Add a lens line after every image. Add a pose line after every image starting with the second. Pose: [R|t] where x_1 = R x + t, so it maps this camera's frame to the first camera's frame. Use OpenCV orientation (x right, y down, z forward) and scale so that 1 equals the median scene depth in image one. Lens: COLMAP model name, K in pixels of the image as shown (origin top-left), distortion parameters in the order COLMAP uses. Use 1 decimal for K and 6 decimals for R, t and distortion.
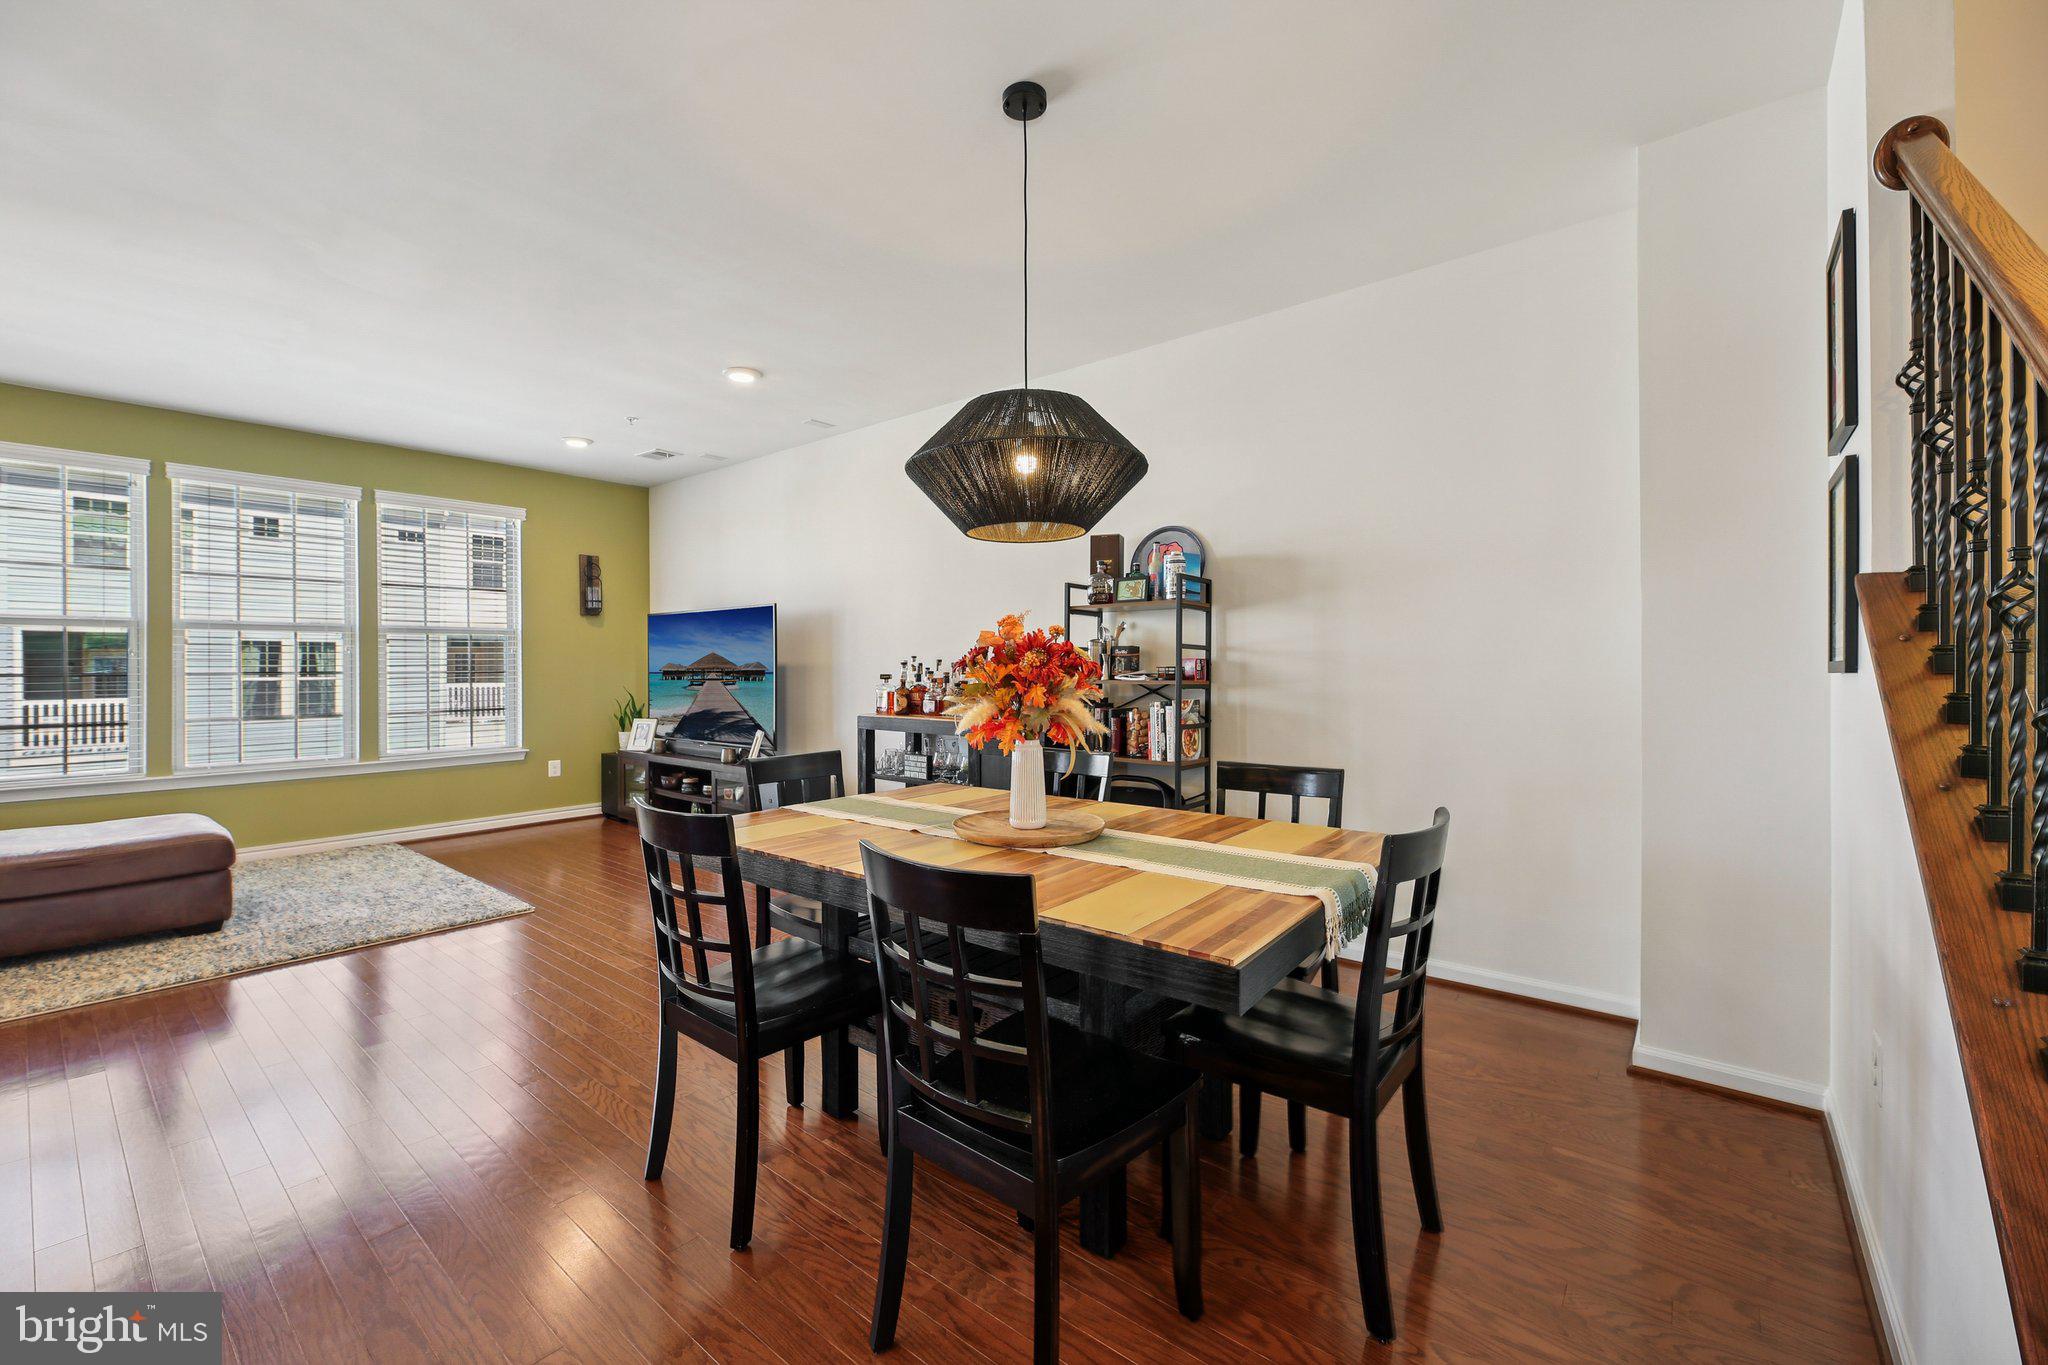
lens RADIAL K [[827.6, 0, 1005.7], [0, 827.6, 672.1], [0, 0, 1]] dist [-0.001478, -0.000668]
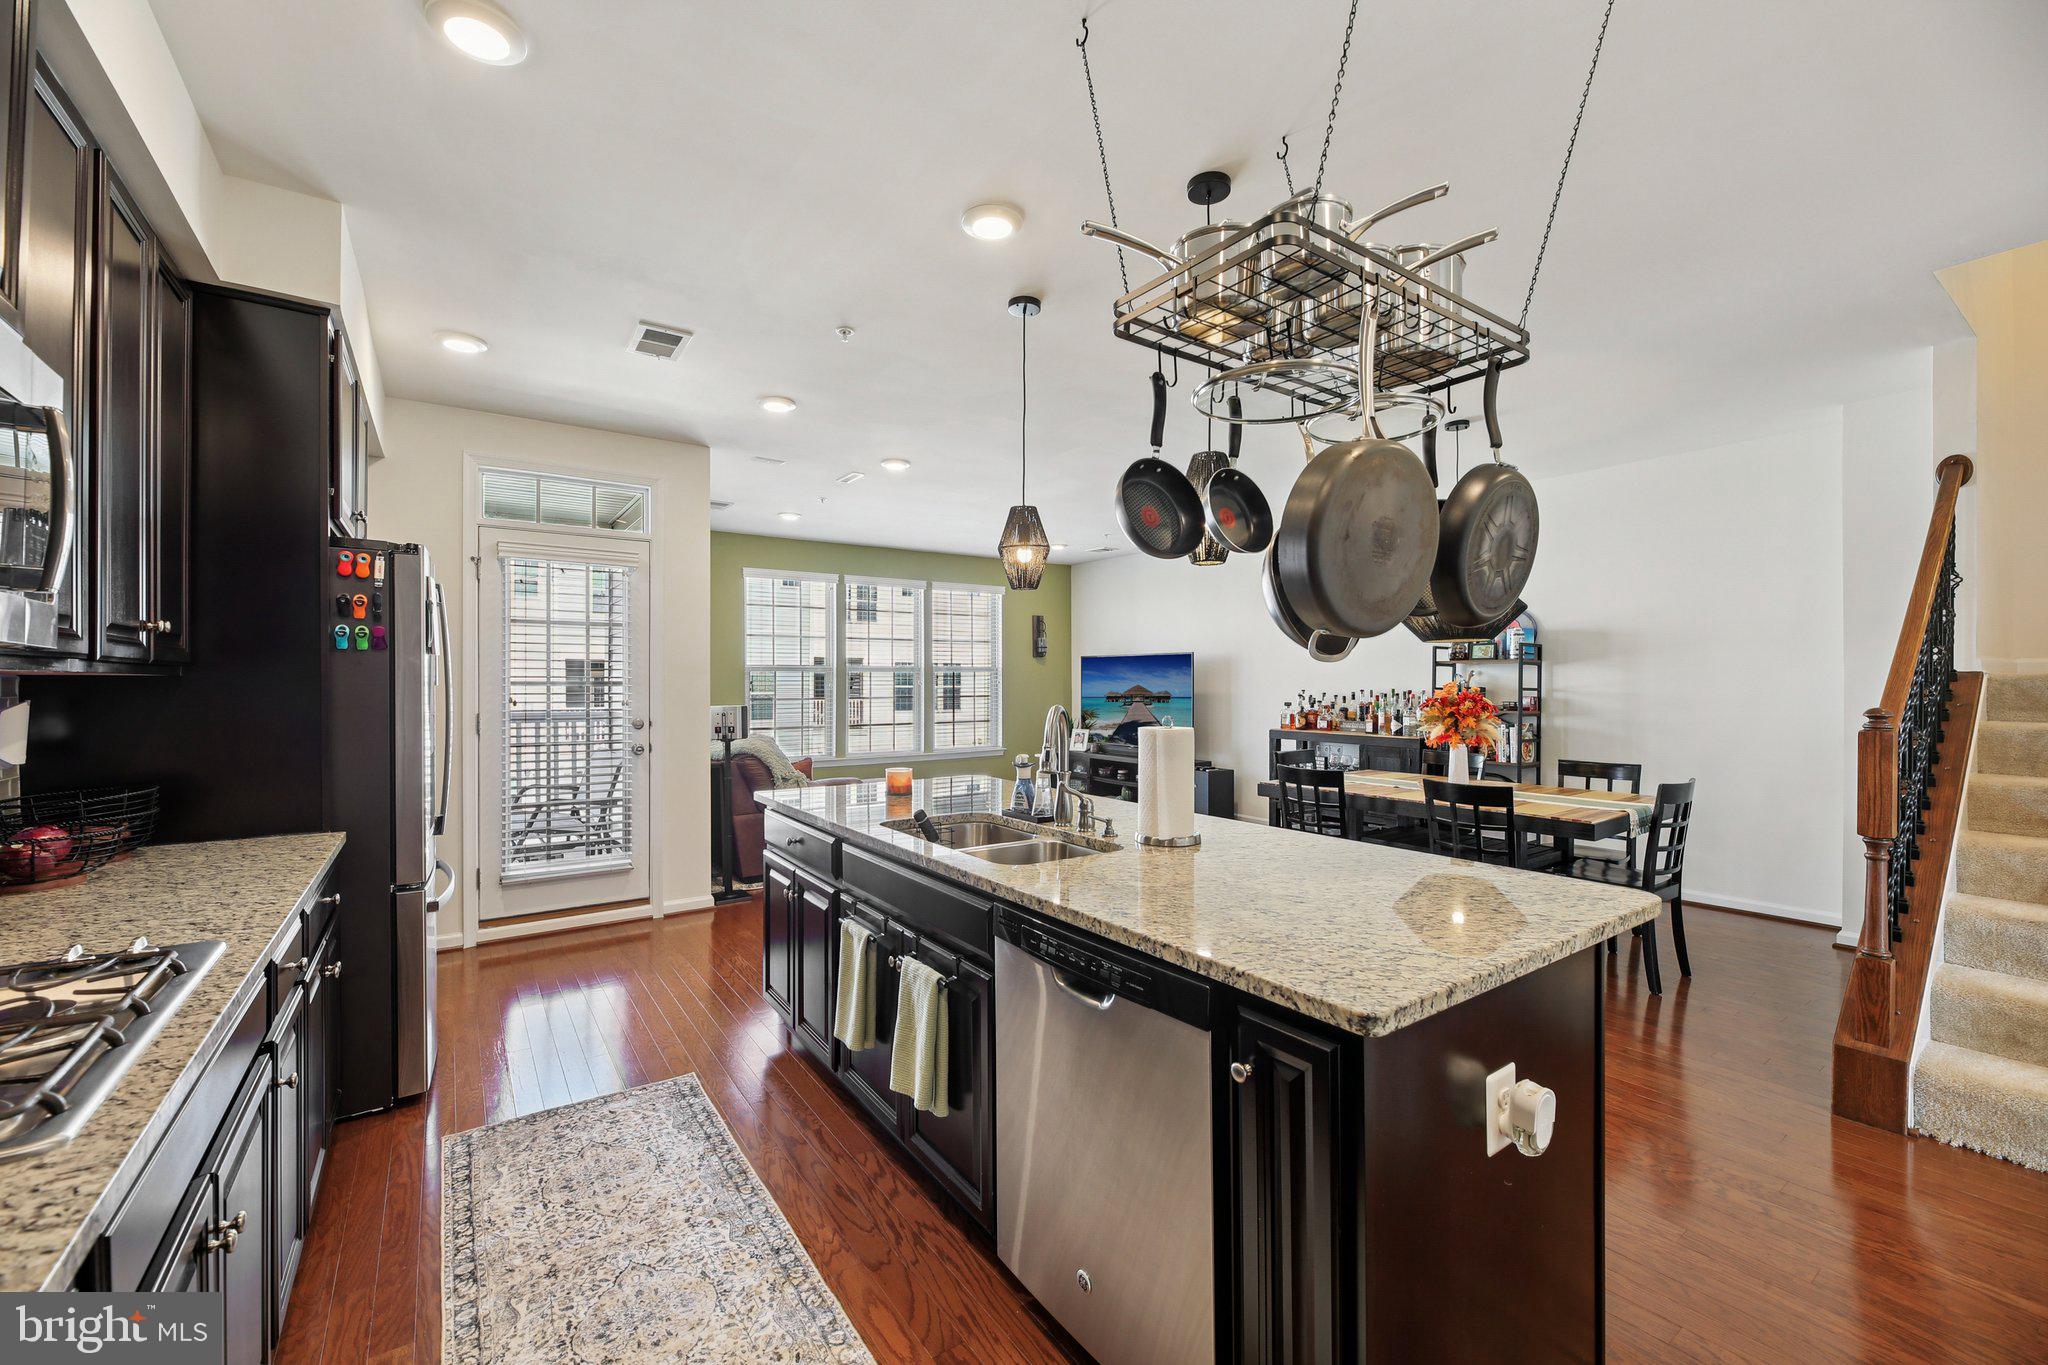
lens RADIAL K [[826.0, 0, 1016.8], [0, 826.0, 686.9], [0, 0, 1]] dist [-0.001912, -0.000911]
pose [[0.964919, 0.004849, -0.262504, -0.286519], [-0.004747, 0.999988, 0.001020, -0.031088], [0.262506, 0.000262, 0.964930, -0.722373]]
